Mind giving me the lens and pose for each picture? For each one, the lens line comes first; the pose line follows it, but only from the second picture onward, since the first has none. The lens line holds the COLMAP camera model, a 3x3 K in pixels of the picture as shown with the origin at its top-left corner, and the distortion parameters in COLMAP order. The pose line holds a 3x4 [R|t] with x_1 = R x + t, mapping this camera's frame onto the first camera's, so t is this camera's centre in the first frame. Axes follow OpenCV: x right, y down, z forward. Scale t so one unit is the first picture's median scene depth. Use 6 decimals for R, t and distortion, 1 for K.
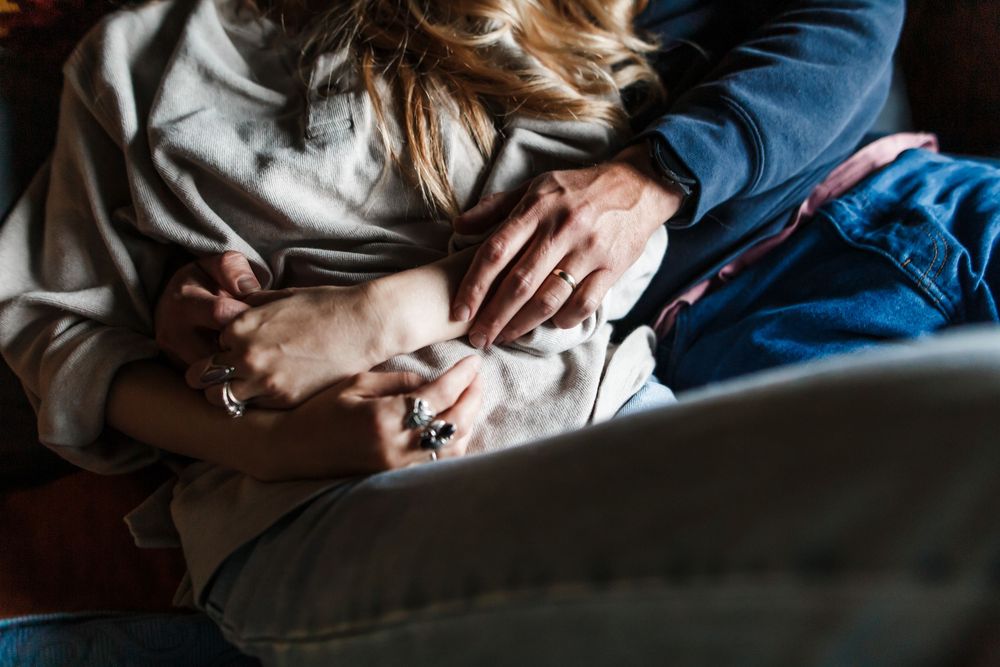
lens RADIAL K [[730.7, 0, 500.3], [0, 730.7, 335.5], [0, 0, 1]] dist [-0.047140, 0.060449]
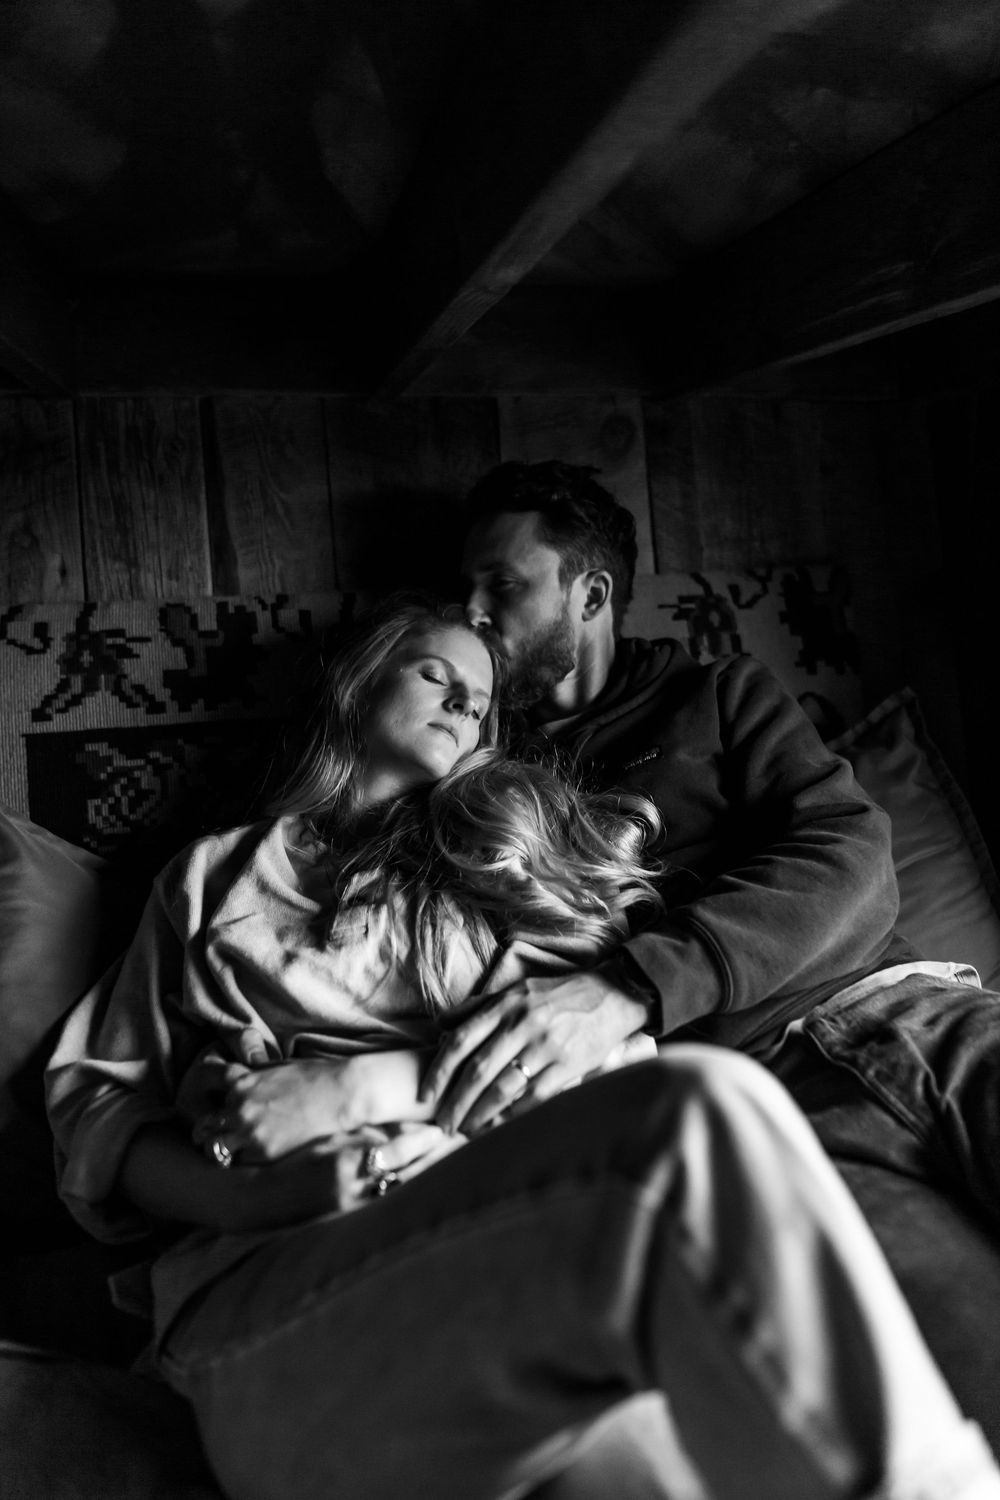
lens RADIAL K [[1096.1, 0, 499.1], [0, 1096.1, 751.2], [0, 0, 1]] dist [-0.047140, 0.060449]
pose [[0.978383, -0.000647, -0.206800, 0.365069], [-0.092180, 0.893792, -0.438906, 0.204112], [0.185120, 0.448481, 0.874411, -0.629314]]
